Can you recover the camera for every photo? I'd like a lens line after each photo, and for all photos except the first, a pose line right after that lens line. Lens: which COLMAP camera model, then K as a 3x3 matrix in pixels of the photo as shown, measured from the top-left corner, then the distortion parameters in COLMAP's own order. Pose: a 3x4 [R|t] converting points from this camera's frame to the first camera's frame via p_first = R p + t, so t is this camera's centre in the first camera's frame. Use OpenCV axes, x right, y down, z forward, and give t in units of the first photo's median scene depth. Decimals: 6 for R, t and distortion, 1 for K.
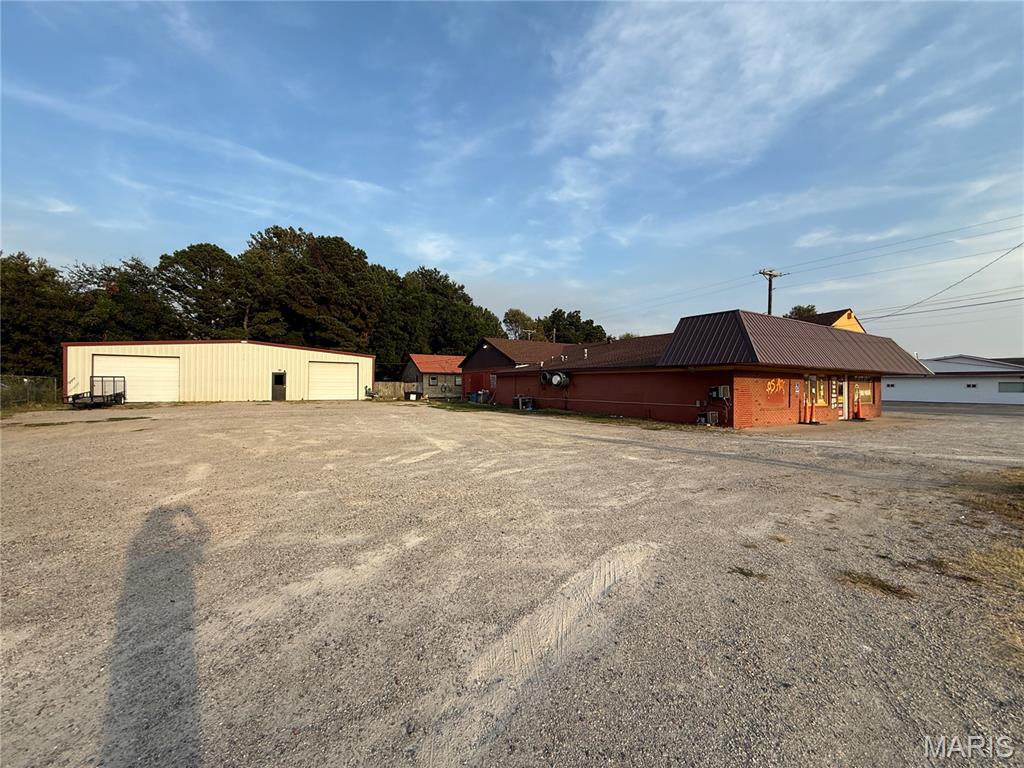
lens RADIAL K [[439.1, 0, 512.0], [0, 439.1, 384.0], [0, 0, 1]] dist [0.001281, 0.000555]
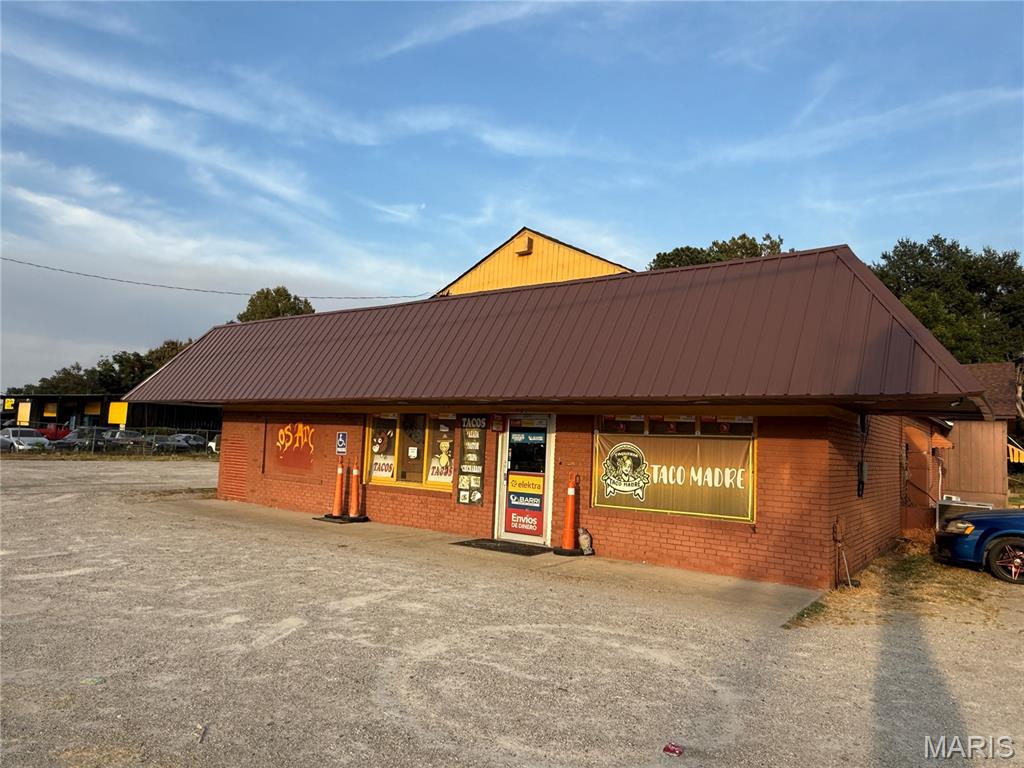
lens RADIAL K [[655.2, 0, 512.0], [0, 655.2, 384.0], [0, 0, 1]] dist [-0.002967, -0.000792]
pose [[0.334721, -0.072934, -0.939491, 0.136046], [-0.026121, 0.995899, -0.086619, 0.000193], [0.941955, 0.053534, 0.331443, 0.090633]]
